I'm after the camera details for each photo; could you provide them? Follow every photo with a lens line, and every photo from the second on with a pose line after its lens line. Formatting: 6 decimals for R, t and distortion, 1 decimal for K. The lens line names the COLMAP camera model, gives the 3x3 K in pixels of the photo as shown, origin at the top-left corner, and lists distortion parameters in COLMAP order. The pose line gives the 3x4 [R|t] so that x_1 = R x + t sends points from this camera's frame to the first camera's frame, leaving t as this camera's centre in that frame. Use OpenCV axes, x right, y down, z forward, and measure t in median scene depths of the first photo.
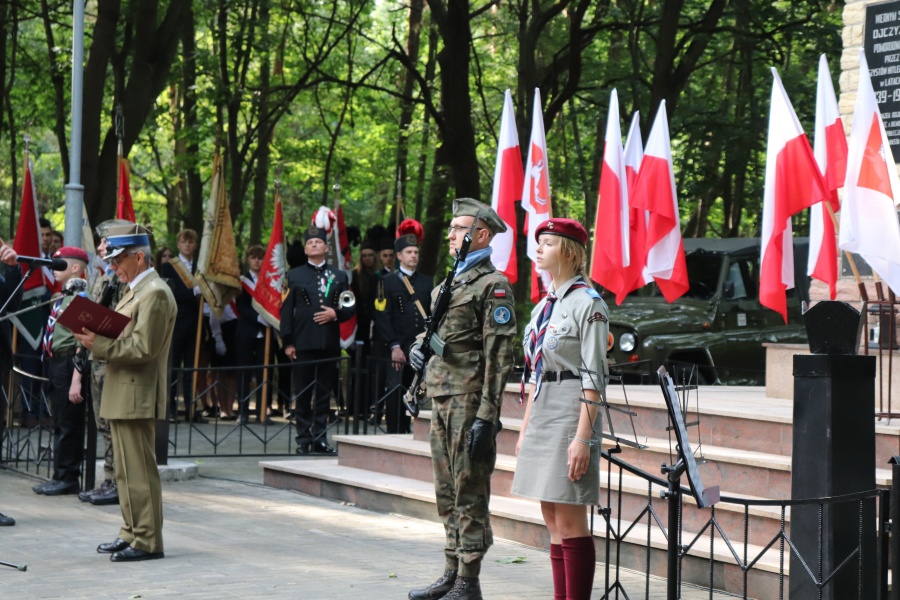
lens RADIAL K [[2203.0, 0, 445.5], [0, 2203.0, 295.2], [0, 0, 1]] dist [0.510149, 0.000000]
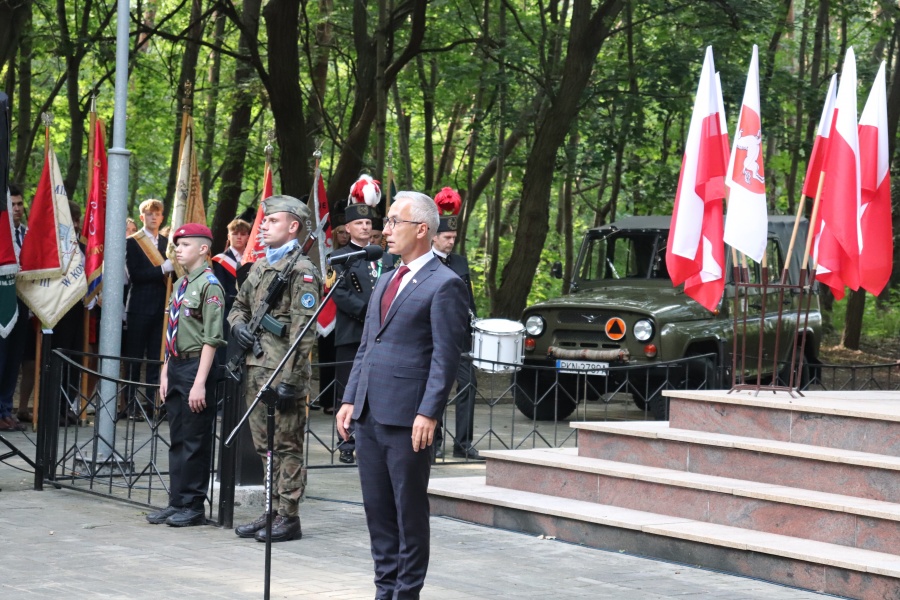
lens RADIAL K [[2203.0, 0, 449.6], [0, 2203.0, 299.3], [0, 0, 1]] dist [0.510149, 0.000000]
pose [[0.986974, 0.006067, 0.160768, -0.263678], [-0.008970, 0.999809, 0.017339, -0.012378], [-0.160633, -0.018555, 0.986840, 0.216773]]
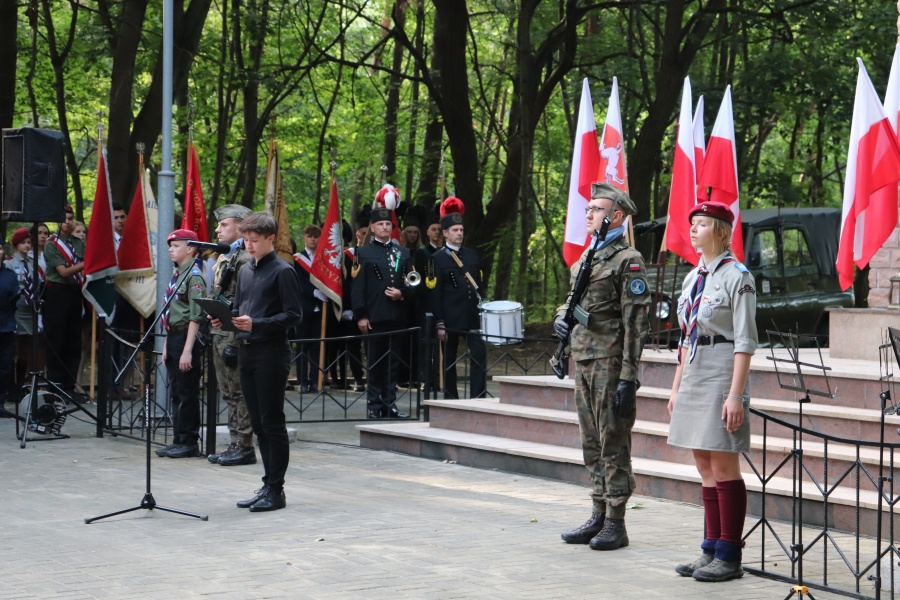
lens RADIAL K [[2203.0, 0, 451.5], [0, 2203.0, 297.9], [0, 0, 1]] dist [0.510149, 0.000000]
pose [[0.999507, -0.016982, 0.026389, -0.086349], [0.016602, 0.999756, 0.014577, -0.003128], [-0.026630, -0.014132, 0.999545, -0.108923]]
